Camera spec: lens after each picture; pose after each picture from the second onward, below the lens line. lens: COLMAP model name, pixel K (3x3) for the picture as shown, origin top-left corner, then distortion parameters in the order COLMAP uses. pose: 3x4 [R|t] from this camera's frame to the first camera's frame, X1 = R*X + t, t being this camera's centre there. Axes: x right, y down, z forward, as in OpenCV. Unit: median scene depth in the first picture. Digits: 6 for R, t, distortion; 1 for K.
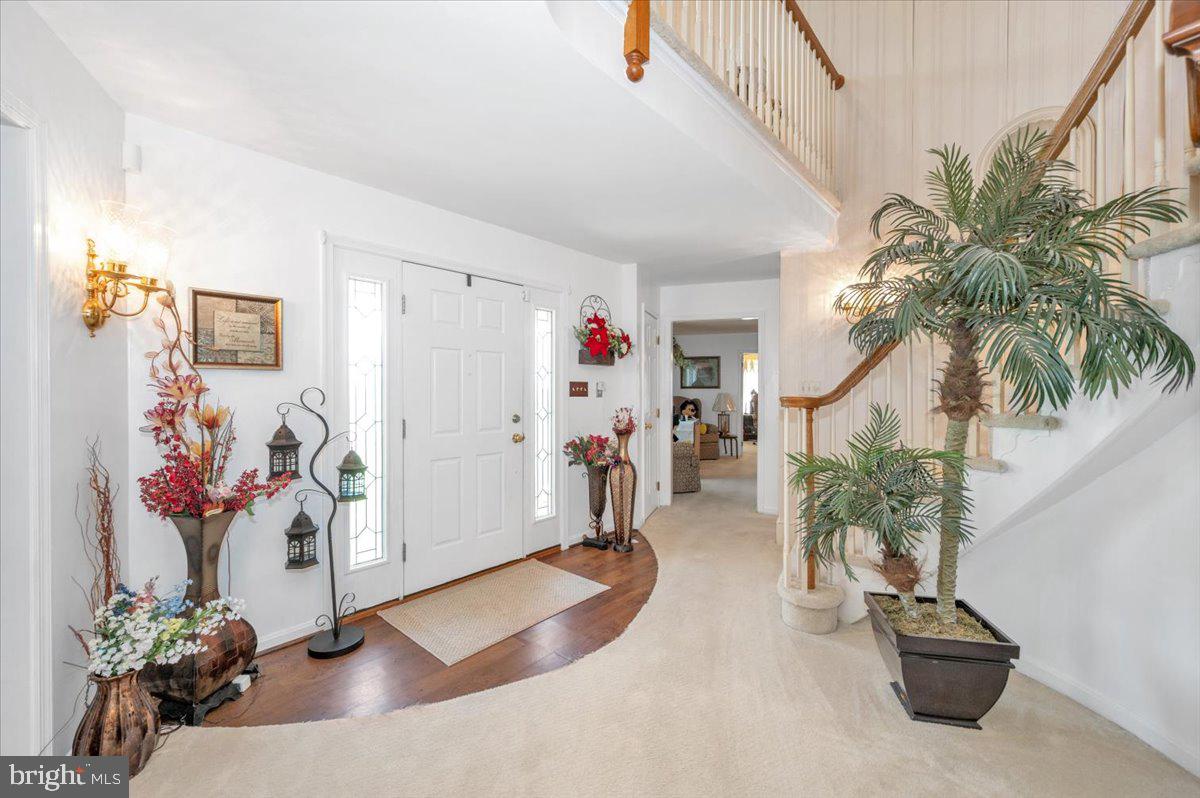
lens RADIAL K [[479.4, 0, 605.7], [0, 479.4, 392.3], [0, 0, 1]] dist [0.002424, -0.001353]
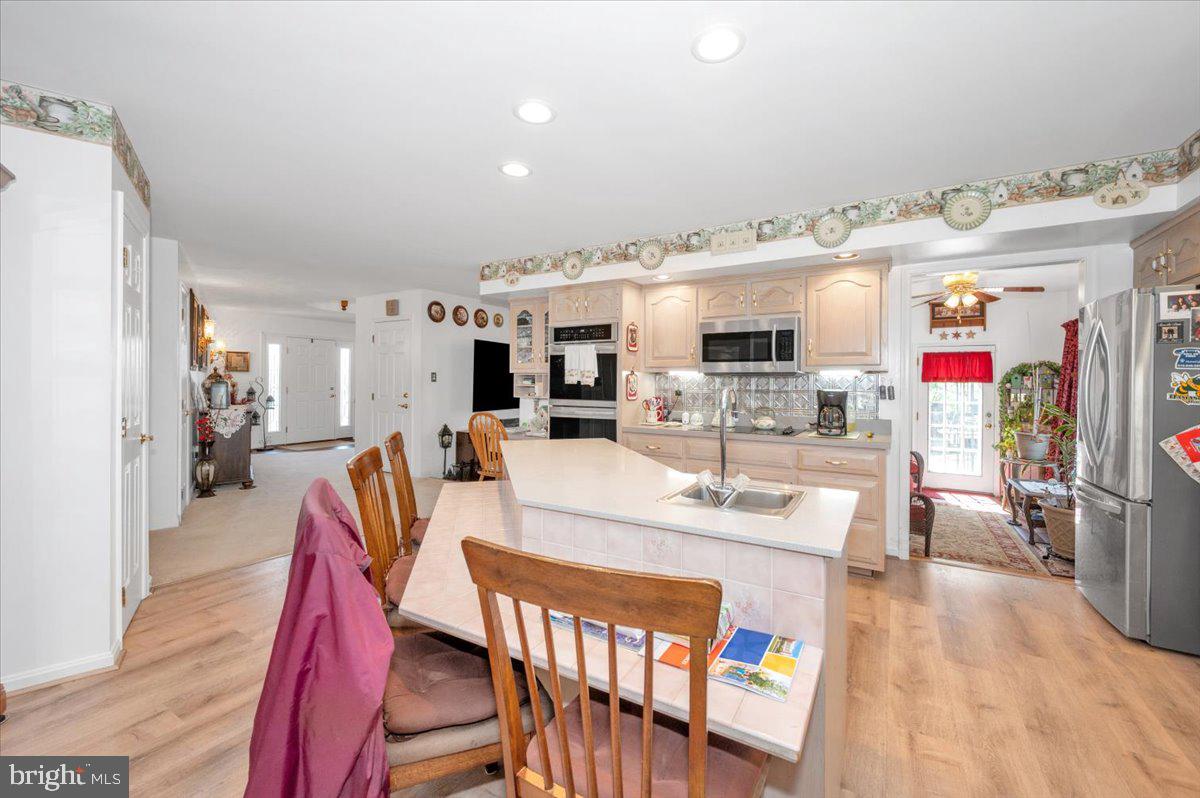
lens RADIAL K [[479.4, 0, 617.8], [0, 479.4, 380.5], [0, 0, 1]] dist [0.002424, -0.001353]
pose [[0.982658, 0.003643, 0.185393, 1.522951], [-0.002270, 0.999968, -0.007618, 0.040852], [-0.185415, 0.007065, 0.982635, -3.374386]]
